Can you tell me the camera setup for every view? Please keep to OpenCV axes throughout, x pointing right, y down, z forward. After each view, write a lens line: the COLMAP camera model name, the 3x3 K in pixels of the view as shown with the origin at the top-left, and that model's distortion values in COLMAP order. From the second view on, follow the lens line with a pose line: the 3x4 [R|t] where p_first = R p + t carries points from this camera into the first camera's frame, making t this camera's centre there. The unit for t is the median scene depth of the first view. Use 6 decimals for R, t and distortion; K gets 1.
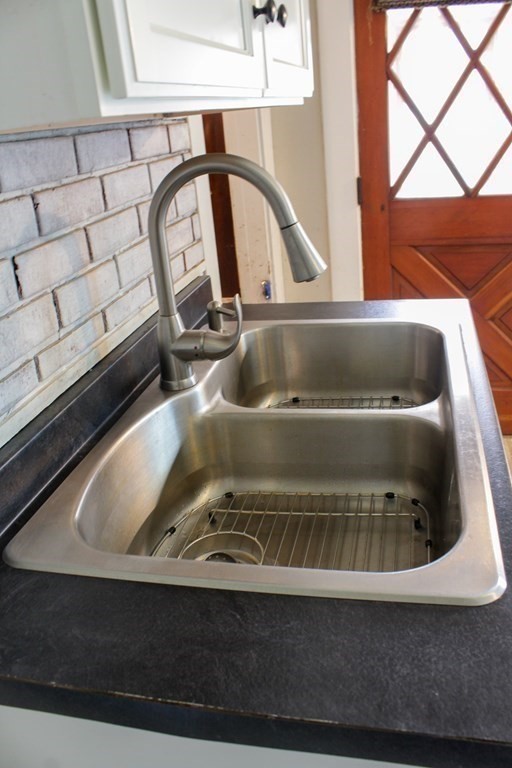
lens RADIAL K [[641.0, 0, 256.0], [0, 641.0, 384.0], [0, 0, 1]] dist [-0.152485, 0.126191]
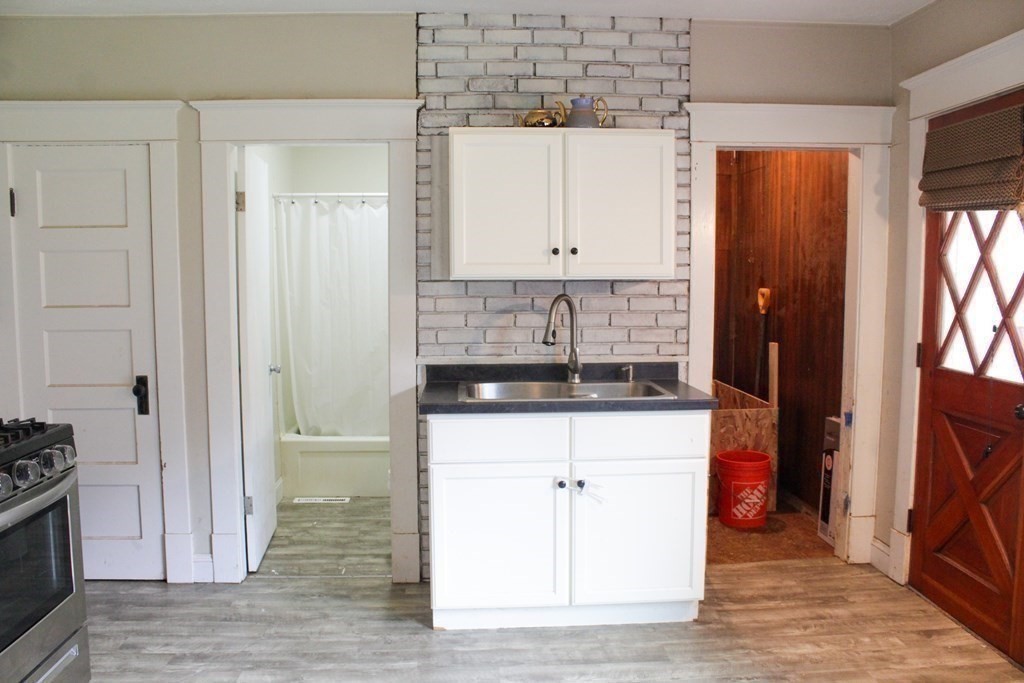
lens RADIAL K [[854.7, 0, 512.0], [0, 854.7, 341.5], [0, 0, 1]] dist [-0.152485, 0.126191]
pose [[0.274848, 0.171464, -0.946076, 1.545739], [-0.403411, 0.913738, 0.048407, -0.114388], [0.872765, 0.368352, 0.320309, -0.156764]]
